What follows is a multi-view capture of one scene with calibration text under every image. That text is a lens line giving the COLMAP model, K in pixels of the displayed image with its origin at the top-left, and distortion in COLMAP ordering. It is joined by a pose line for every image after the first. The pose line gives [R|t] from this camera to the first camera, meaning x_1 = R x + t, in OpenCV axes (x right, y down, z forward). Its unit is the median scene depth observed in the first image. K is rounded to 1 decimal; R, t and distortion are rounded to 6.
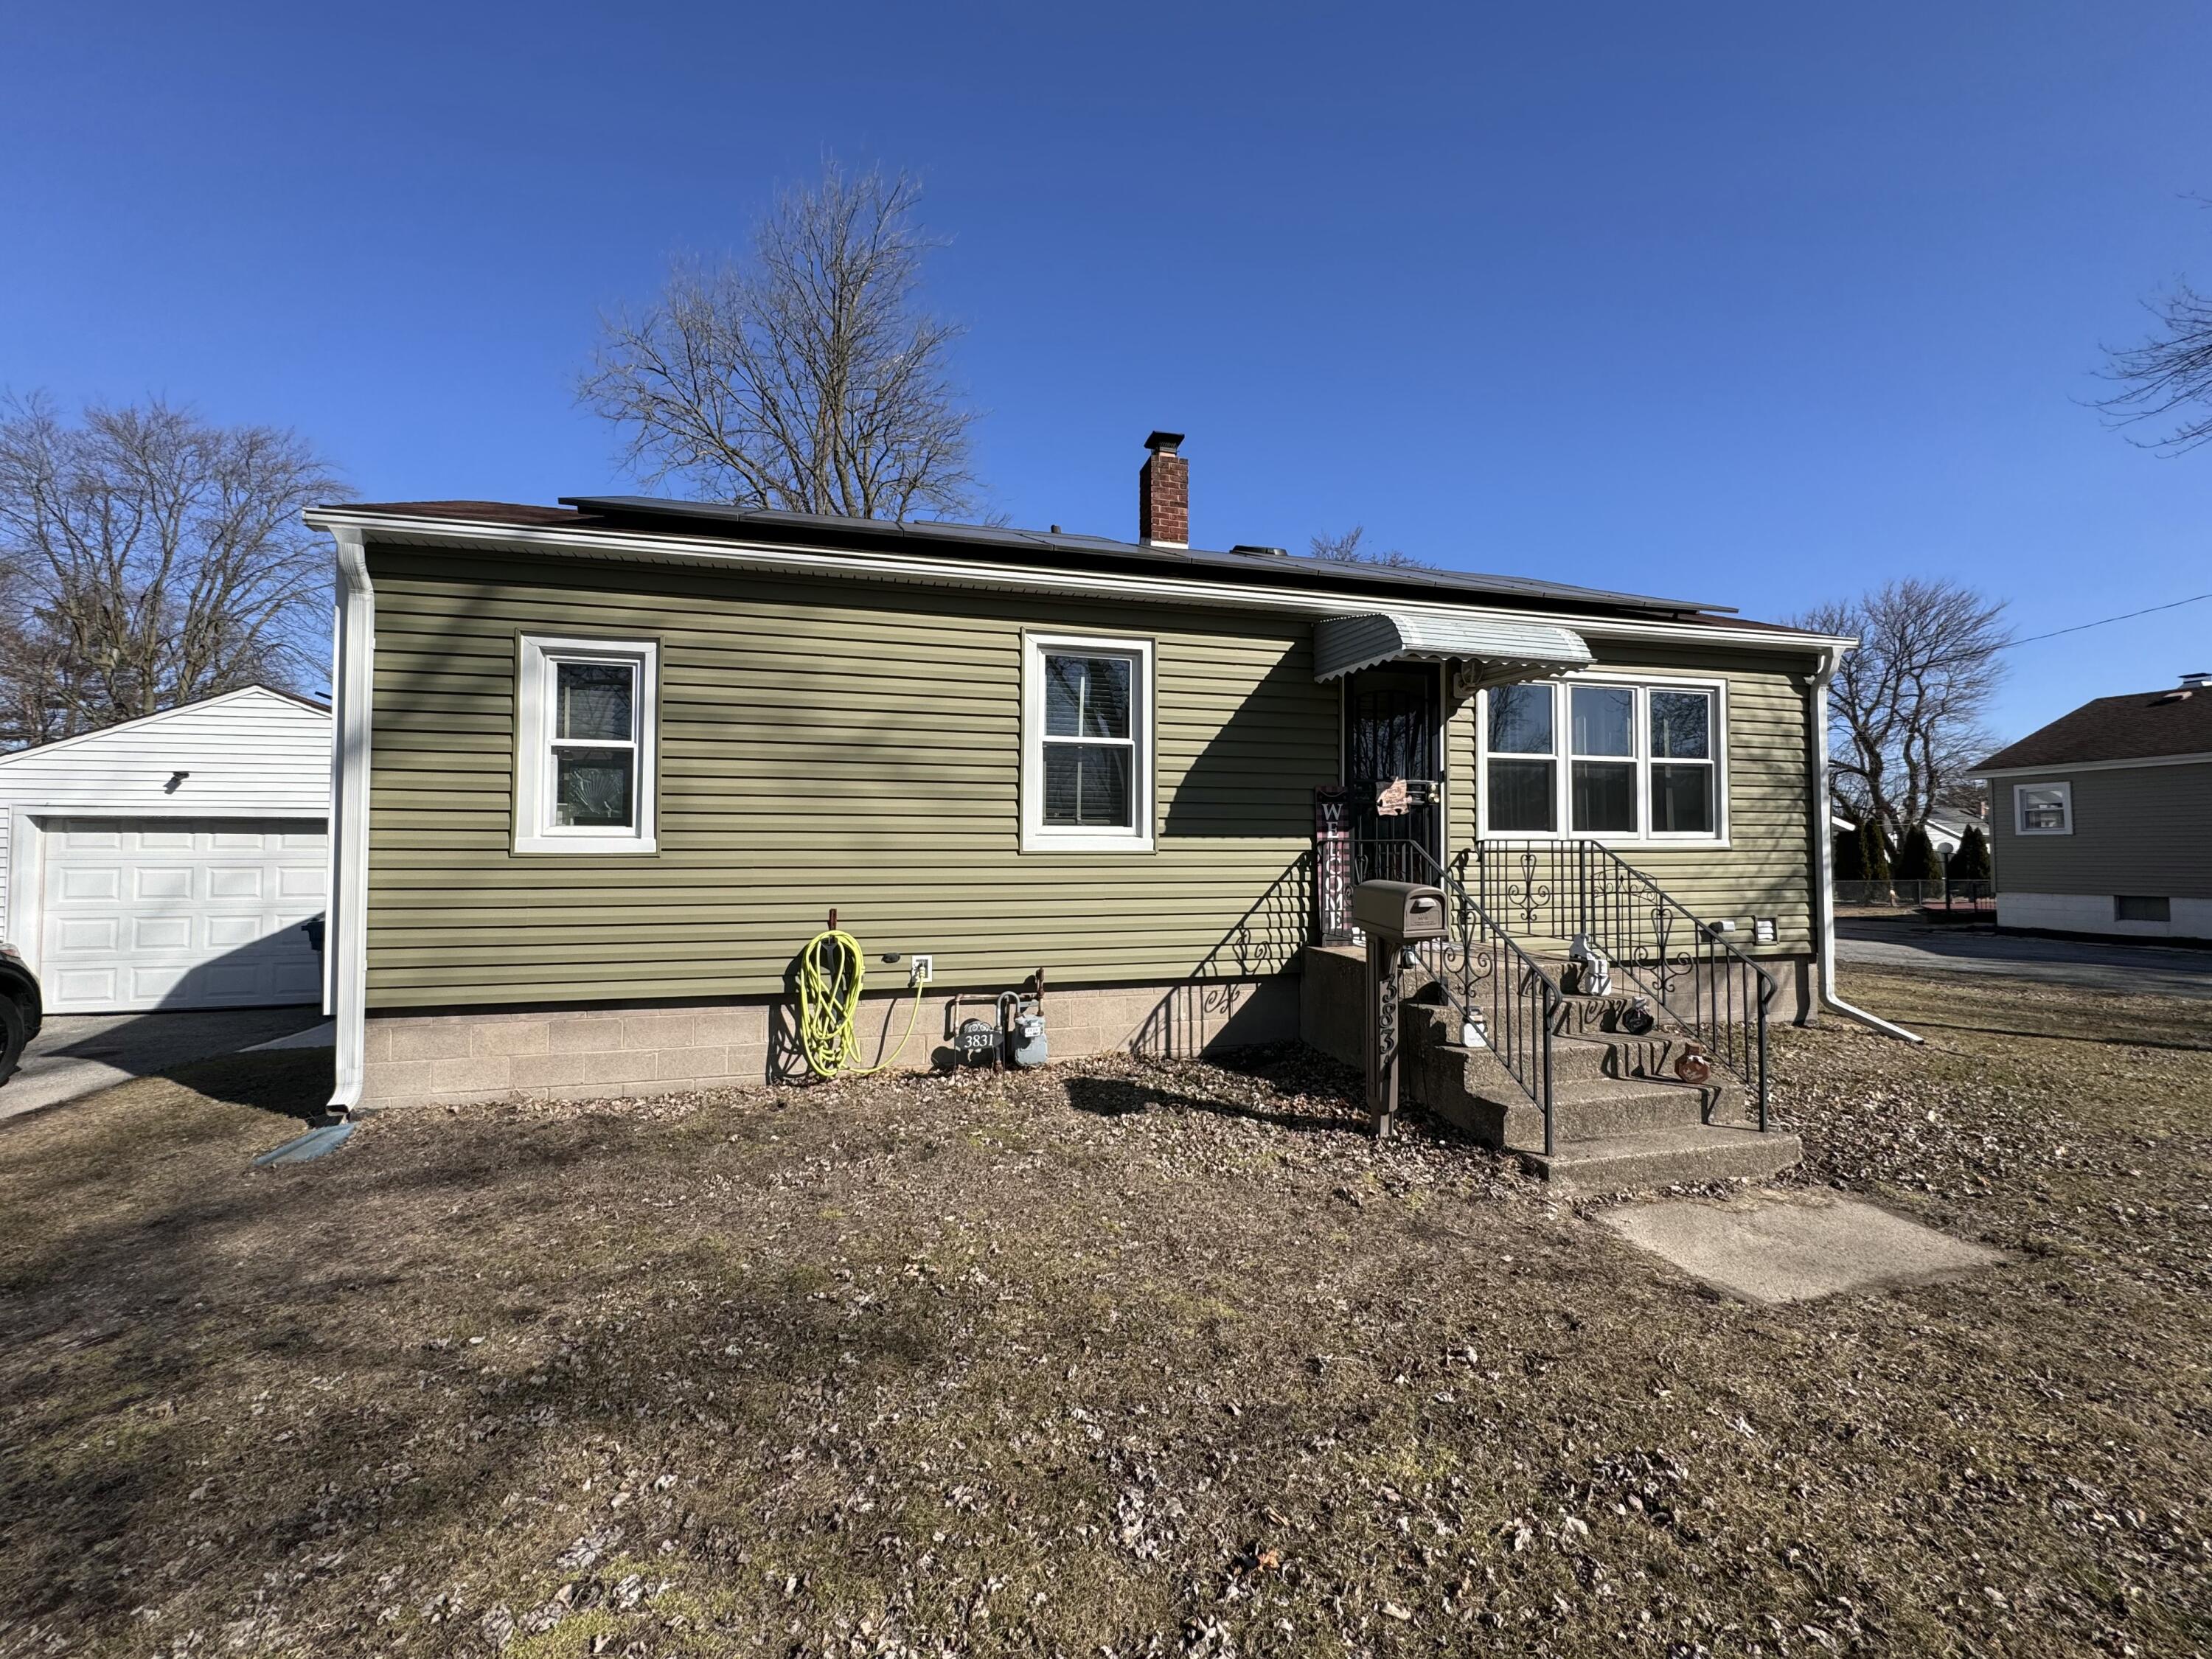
lens RADIAL K [[898.0, 0, 1103.7], [0, 898.0, 832.0], [0, 0, 1]] dist [-0.007667, 0.002455]
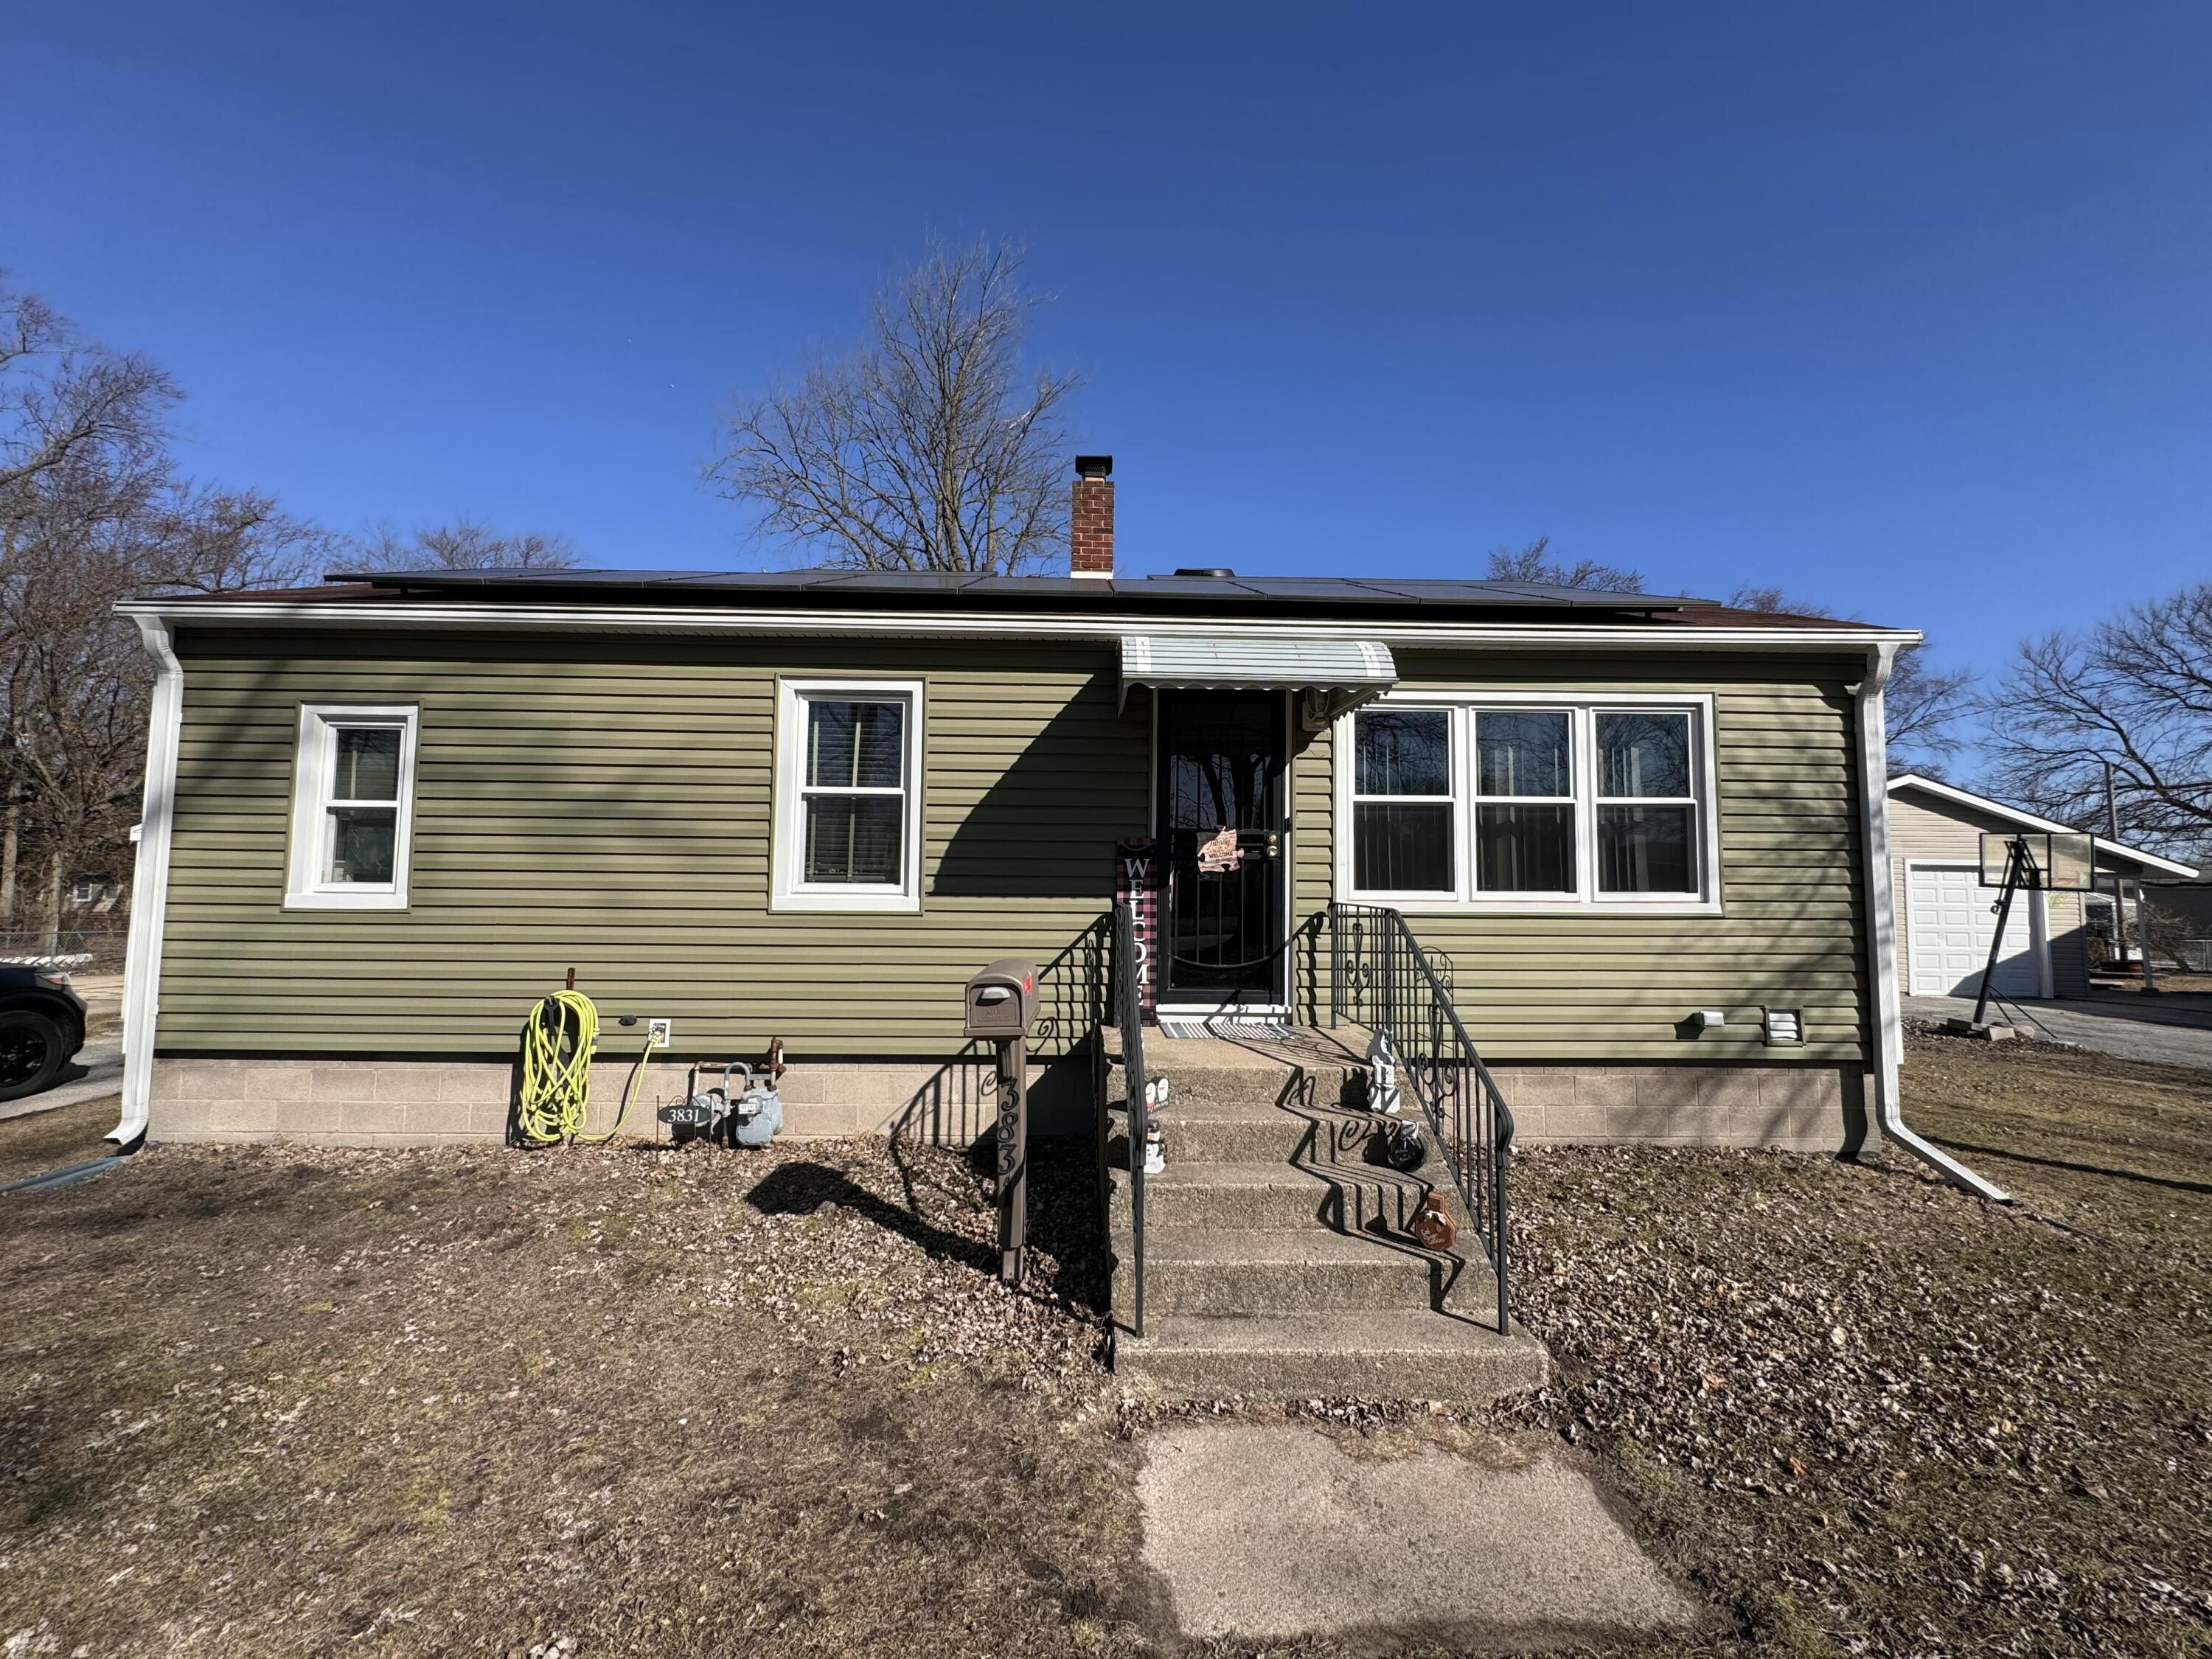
lens RADIAL K [[898.0, 0, 1101.2], [0, 898.0, 826.6], [0, 0, 1]] dist [-0.007667, 0.002455]
pose [[0.971005, -0.007102, -0.238954, 0.479244], [-0.004073, 0.998922, -0.046241, -0.024765], [0.239025, 0.045874, 0.969929, 0.175574]]
